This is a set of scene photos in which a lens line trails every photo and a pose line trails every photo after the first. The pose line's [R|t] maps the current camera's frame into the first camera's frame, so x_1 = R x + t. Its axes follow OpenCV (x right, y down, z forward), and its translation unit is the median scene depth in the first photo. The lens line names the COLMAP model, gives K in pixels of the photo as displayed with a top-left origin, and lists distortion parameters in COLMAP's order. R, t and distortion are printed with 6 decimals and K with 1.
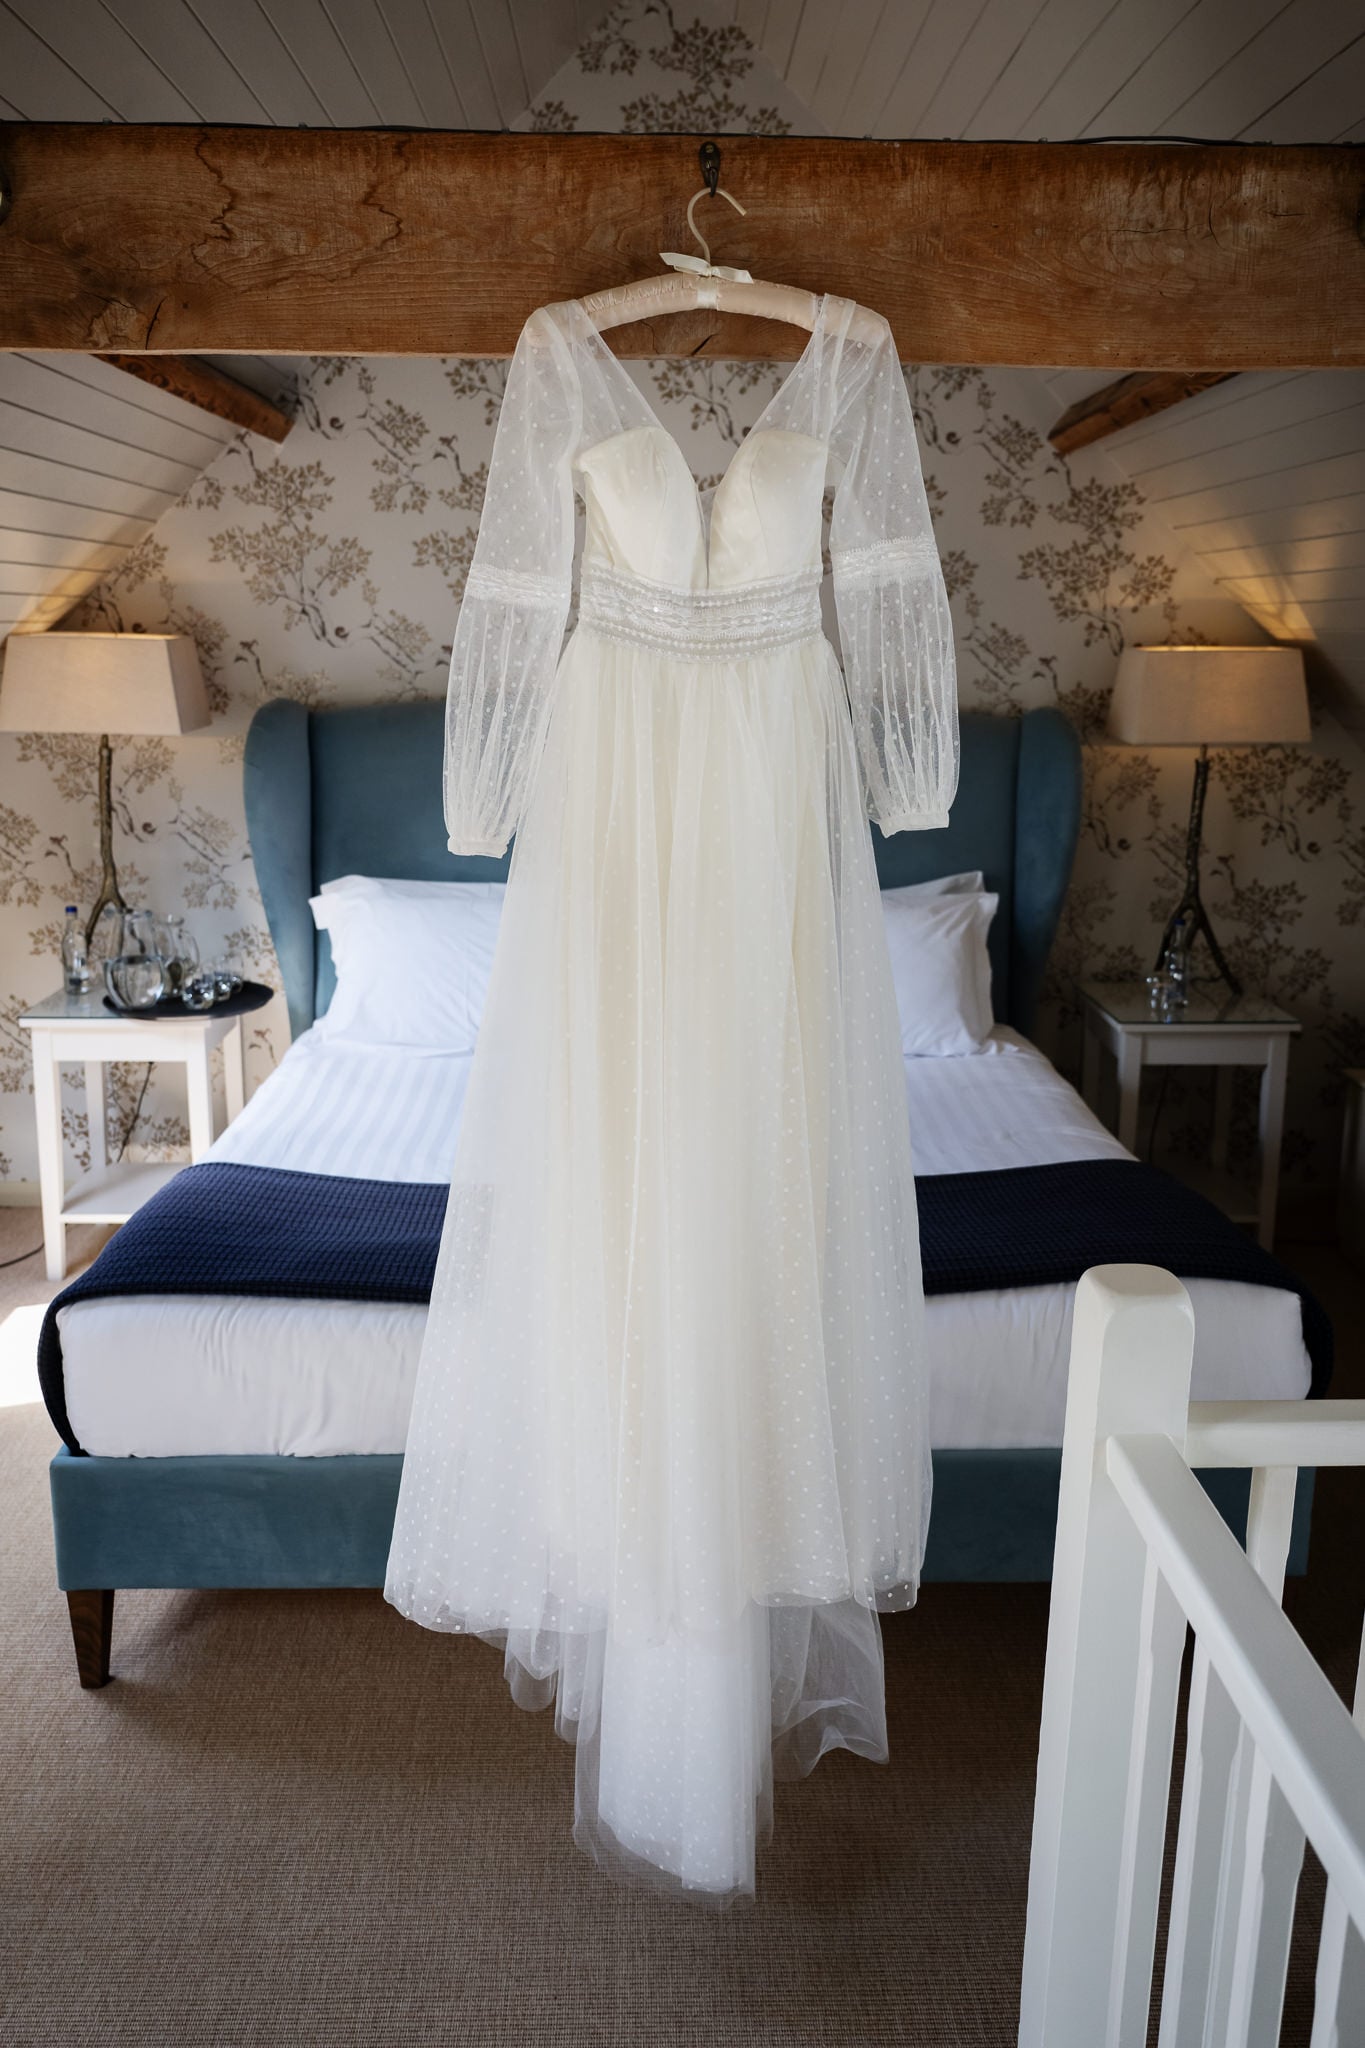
lens RADIAL K [[1618.7, 0, 712.2], [0, 1618.7, 987.5], [0, 0, 1]] dist [-0.011577, 0.003479]
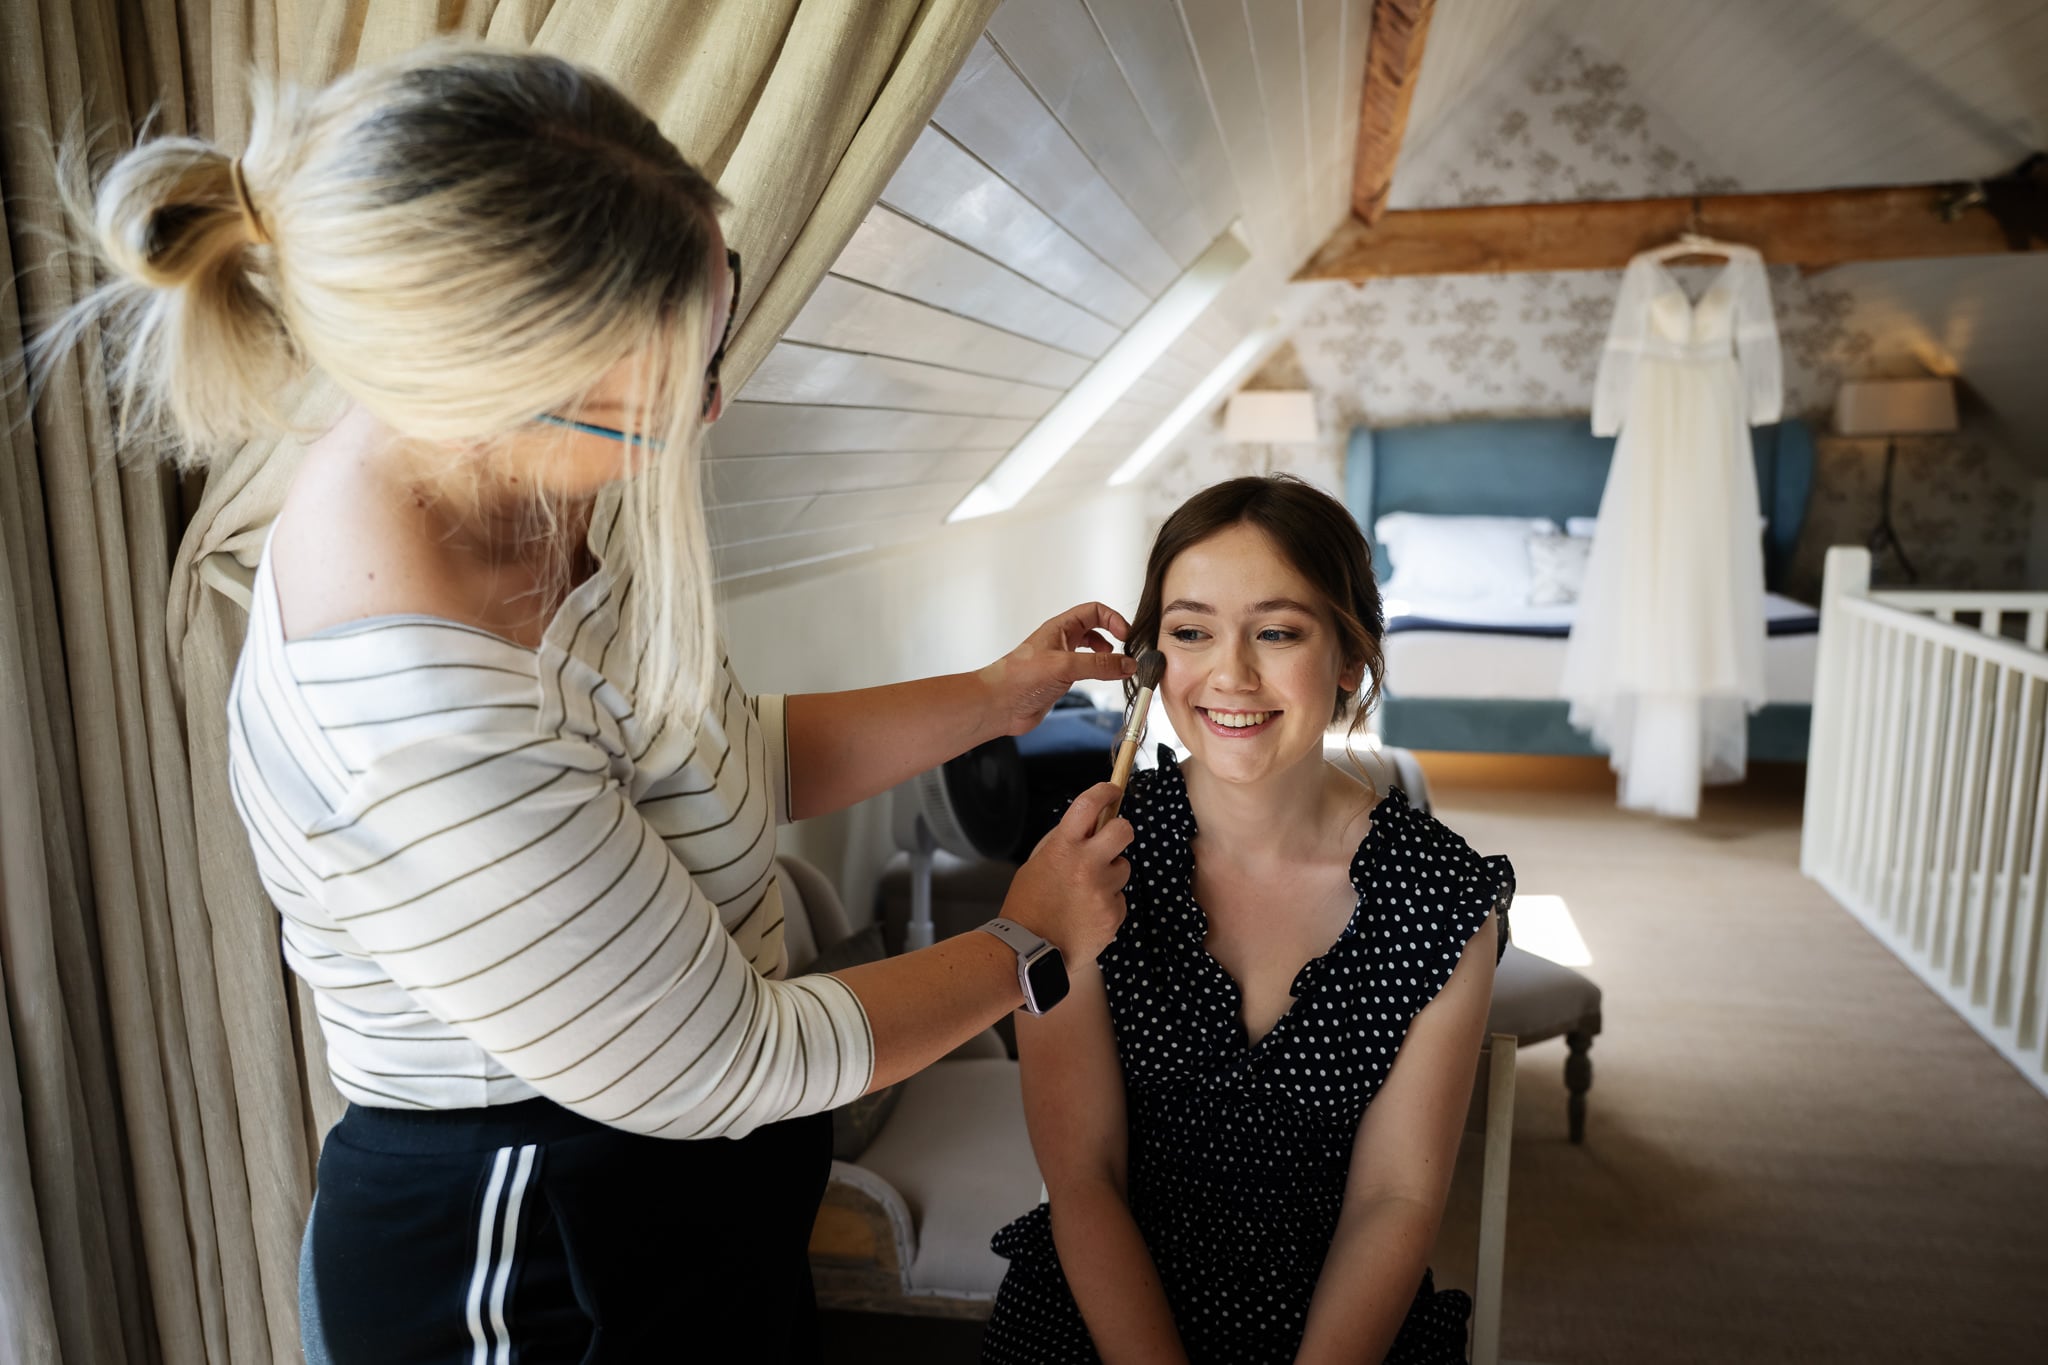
lens RADIAL K [[1501.7, 0, 1024.0], [0, 1501.7, 682.5], [0, 0, 1]] dist [-0.000372, 0.000385]
pose [[0.969378, 0.016394, -0.245027, -0.208683], [-0.029644, 0.998285, -0.050488, 0.230121], [0.243779, 0.056206, 0.968201, -0.804592]]
